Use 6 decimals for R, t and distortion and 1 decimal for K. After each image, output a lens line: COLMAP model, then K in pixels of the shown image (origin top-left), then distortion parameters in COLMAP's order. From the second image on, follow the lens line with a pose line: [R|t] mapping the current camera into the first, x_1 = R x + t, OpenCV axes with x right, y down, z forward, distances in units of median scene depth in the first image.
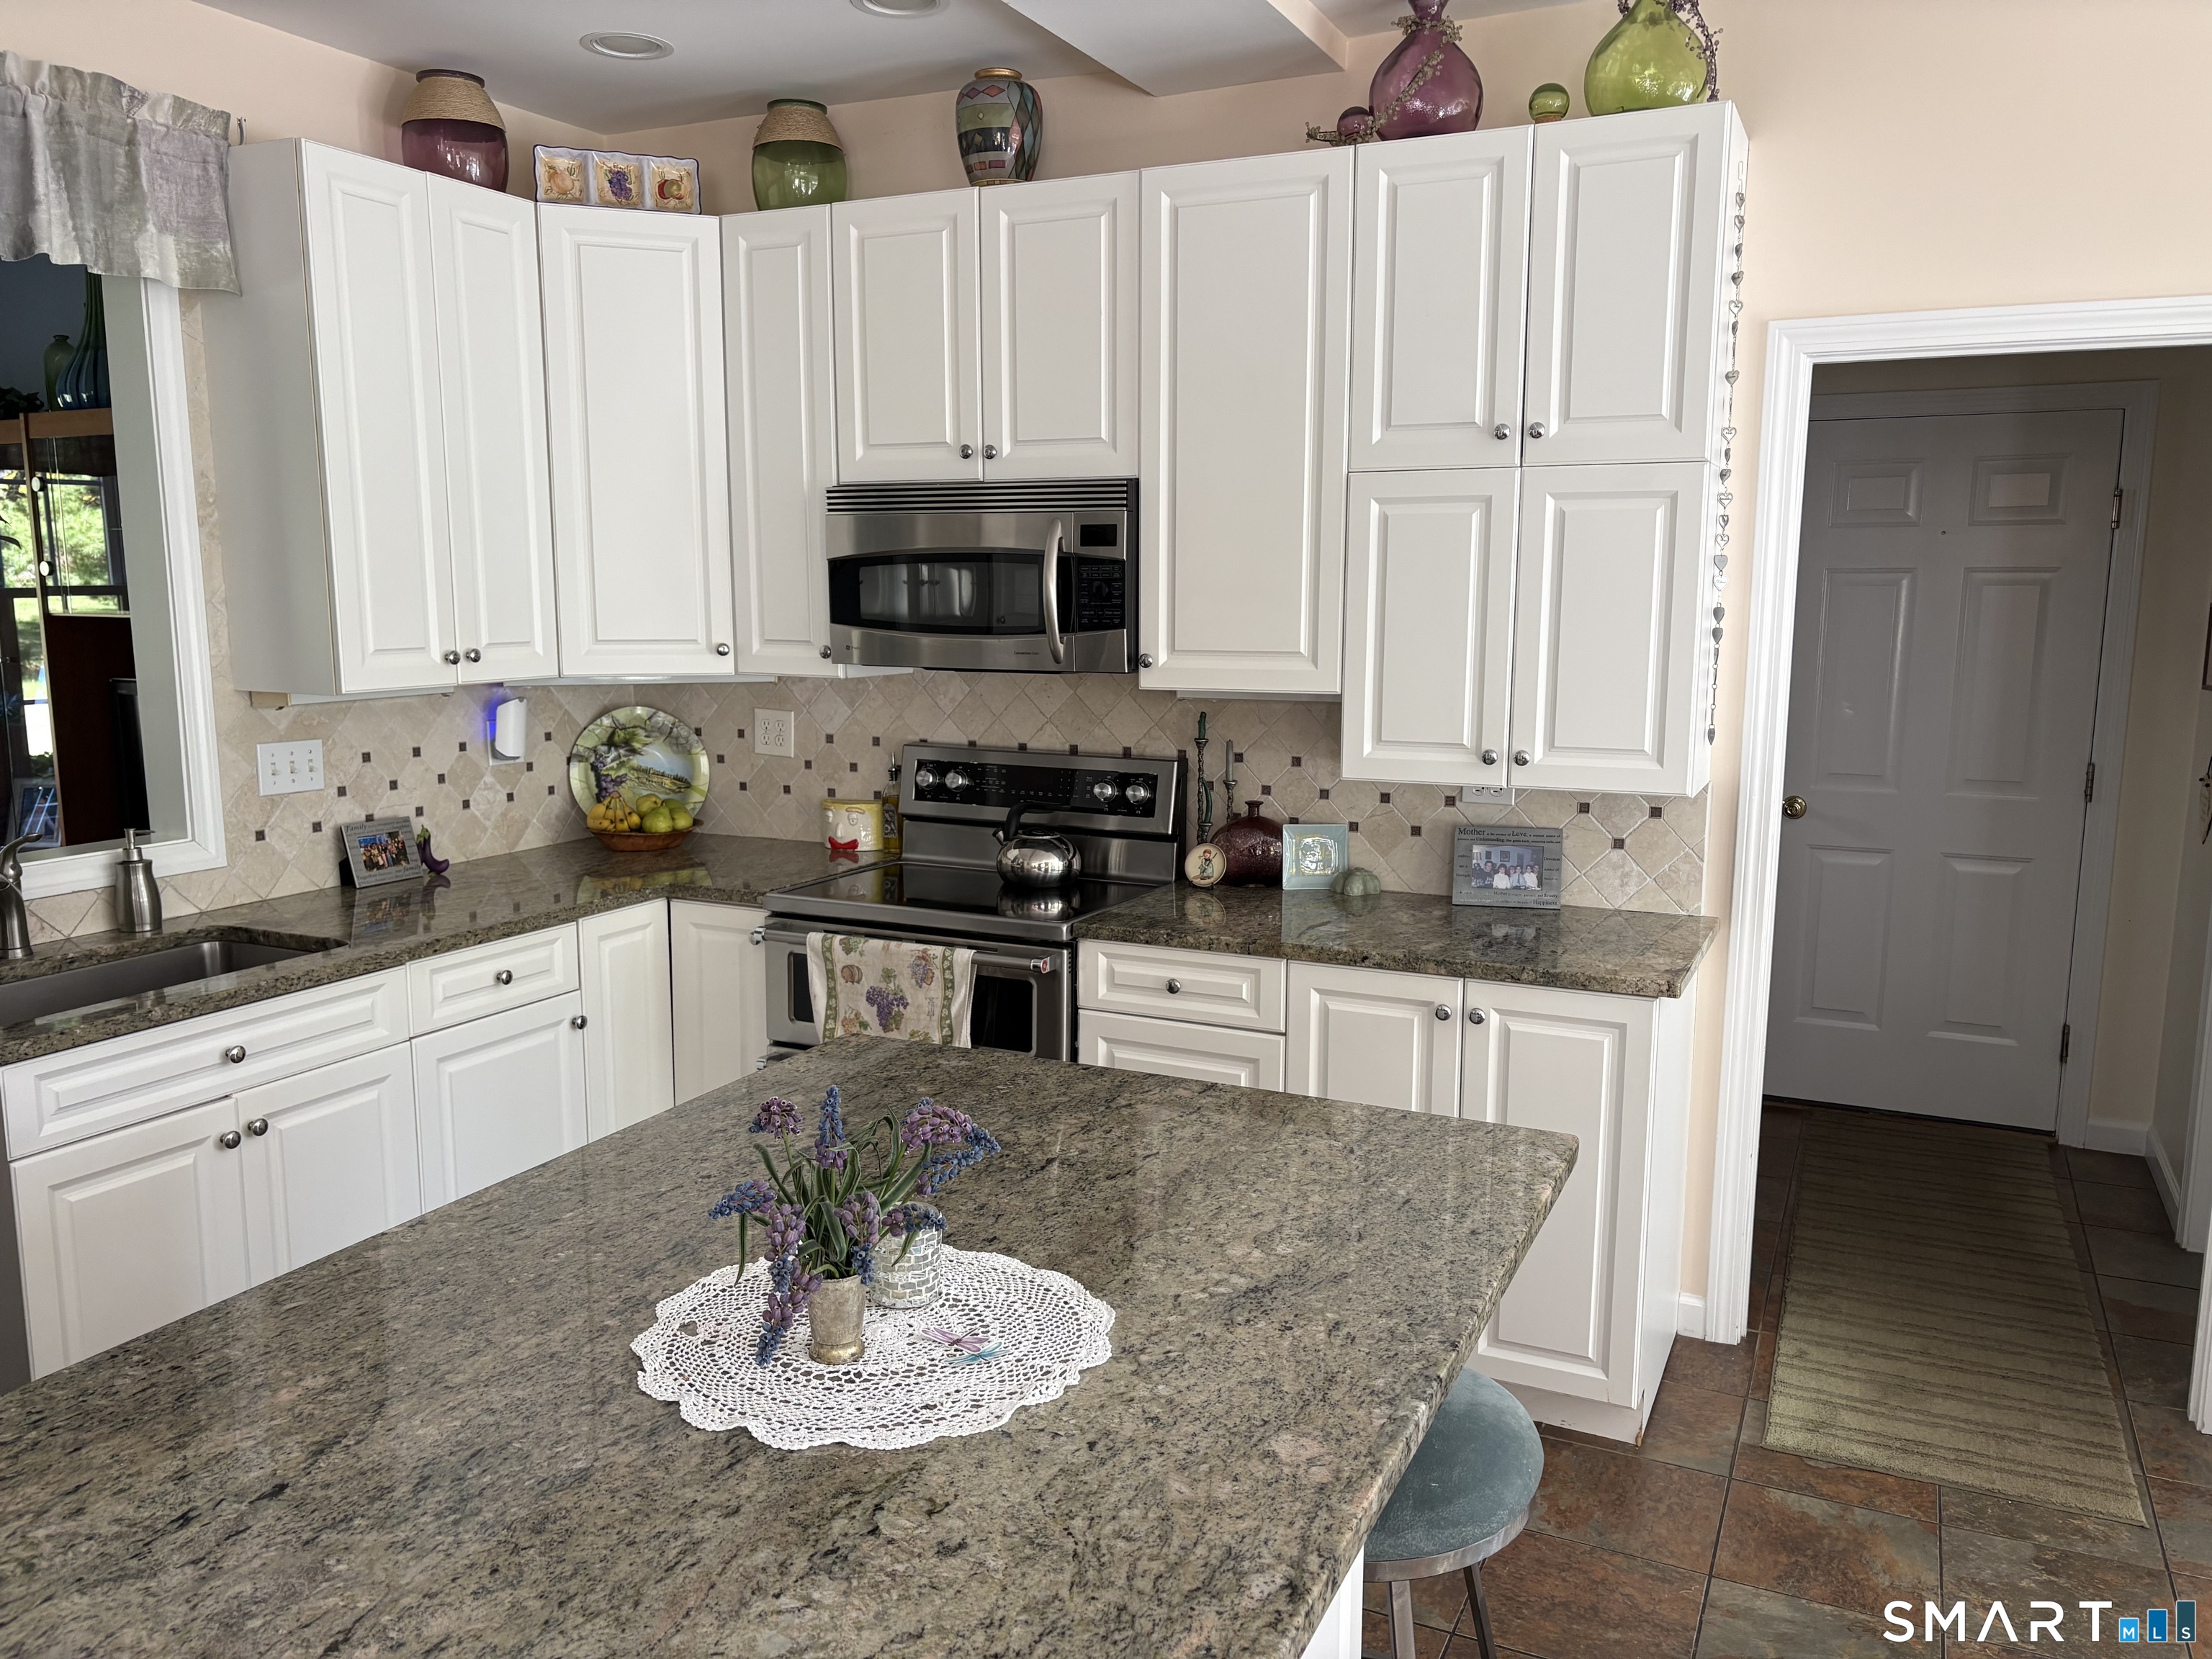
lens RADIAL K [[1663.1, 0, 1105.0], [0, 1663.1, 866.1], [0, 0, 1]] dist [0.009866, -0.061498]
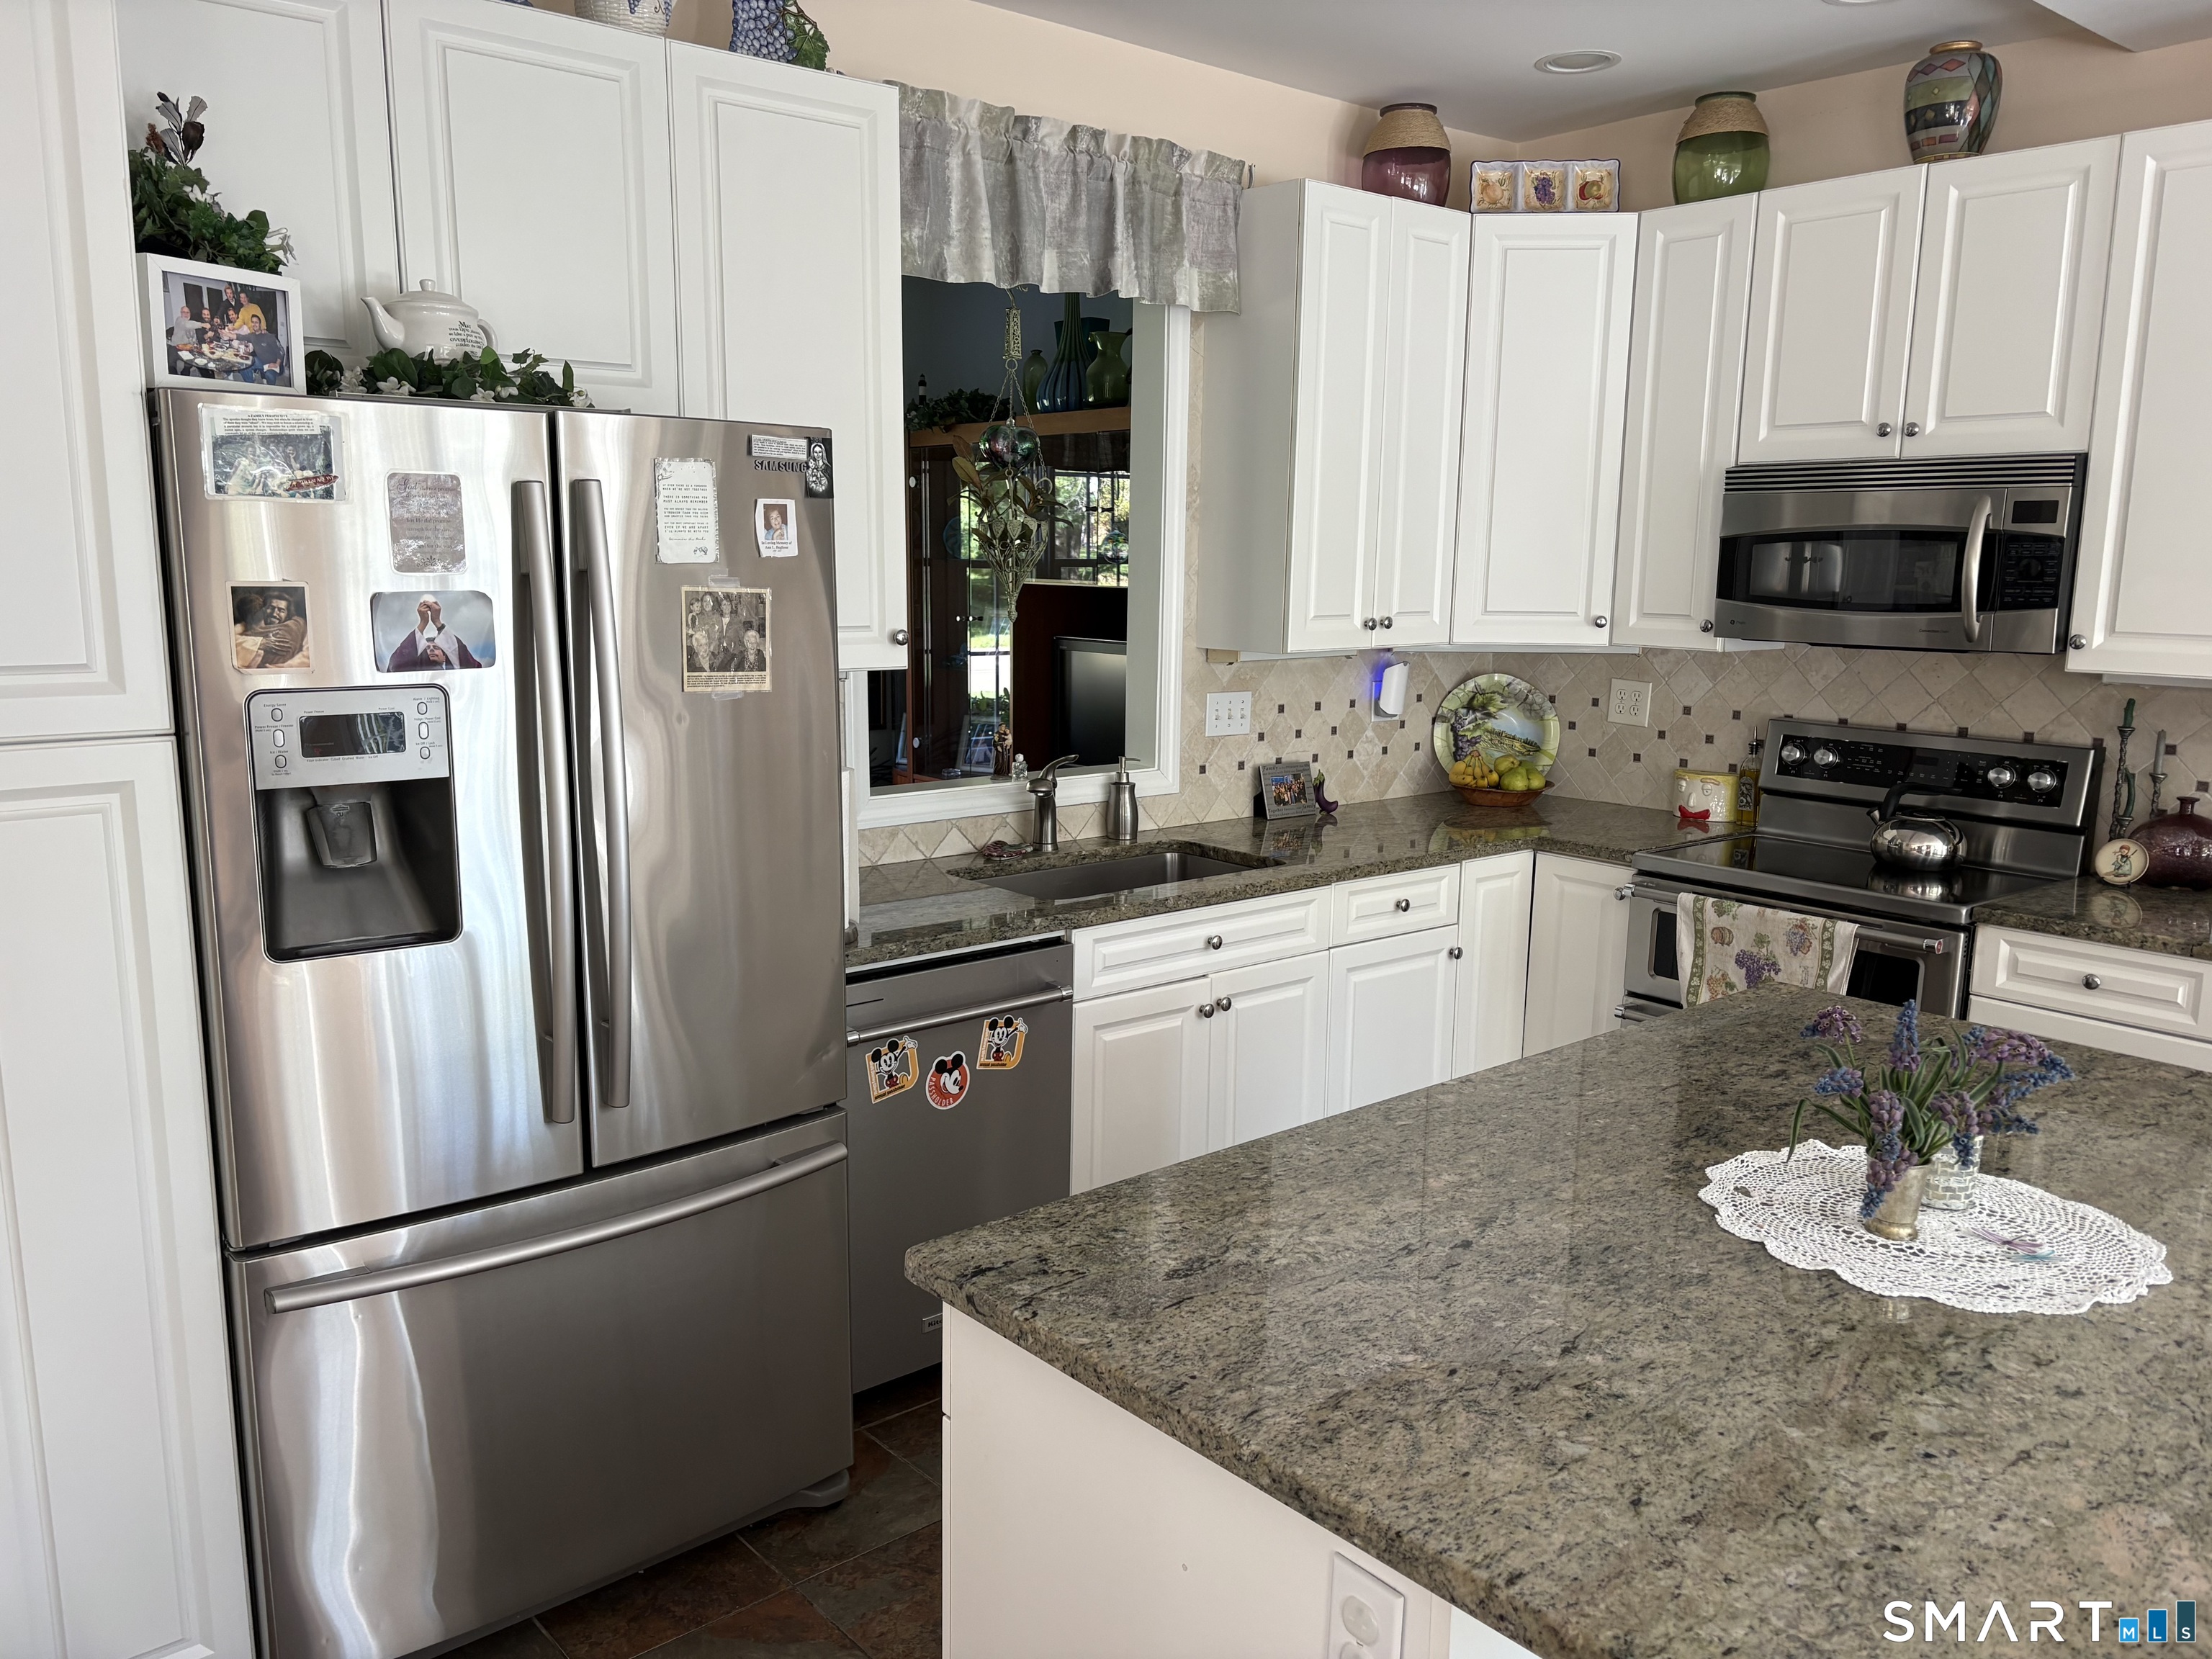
lens RADIAL K [[1641.3, 0, 1106.0], [0, 1641.3, 829.5], [0, 0, 1]] dist [0.077047, -0.094174]
pose [[0.905484, 0.075611, -0.417590, -0.071844], [-0.078111, 0.996883, 0.011128, 0.016825], [0.417129, 0.022542, 0.908567, -0.102439]]
